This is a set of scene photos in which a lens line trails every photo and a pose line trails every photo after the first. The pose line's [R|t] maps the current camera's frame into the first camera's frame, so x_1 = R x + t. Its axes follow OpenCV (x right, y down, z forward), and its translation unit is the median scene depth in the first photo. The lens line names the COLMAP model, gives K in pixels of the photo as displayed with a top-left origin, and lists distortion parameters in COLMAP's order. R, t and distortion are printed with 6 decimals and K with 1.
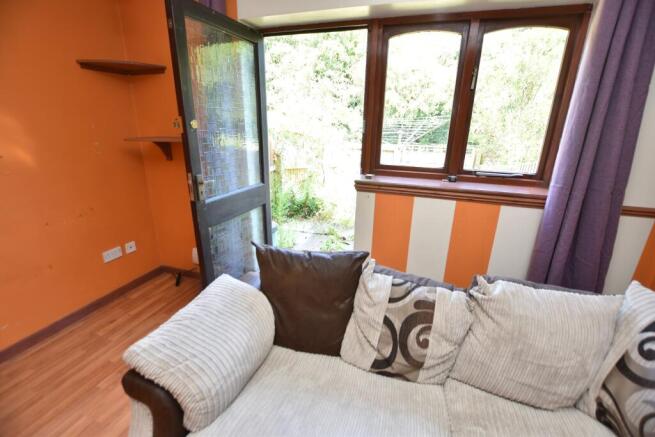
lens RADIAL K [[287.9, 0, 326.8], [0, 287.9, 220.7], [0, 0, 1]] dist [-0.039031, 0.006516]
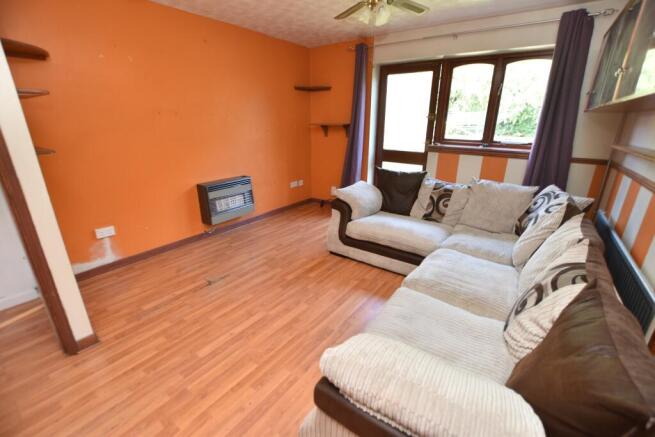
lens RADIAL K [[287.9, 0, 327.8], [0, 287.9, 219.6], [0, 0, 1]] dist [-0.039031, 0.006516]
pose [[0.952429, 0.090168, -0.291115, 0.076811], [-0.087029, 0.995923, 0.023739, 0.427391], [0.292069, 0.002726, 0.956393, -1.184770]]
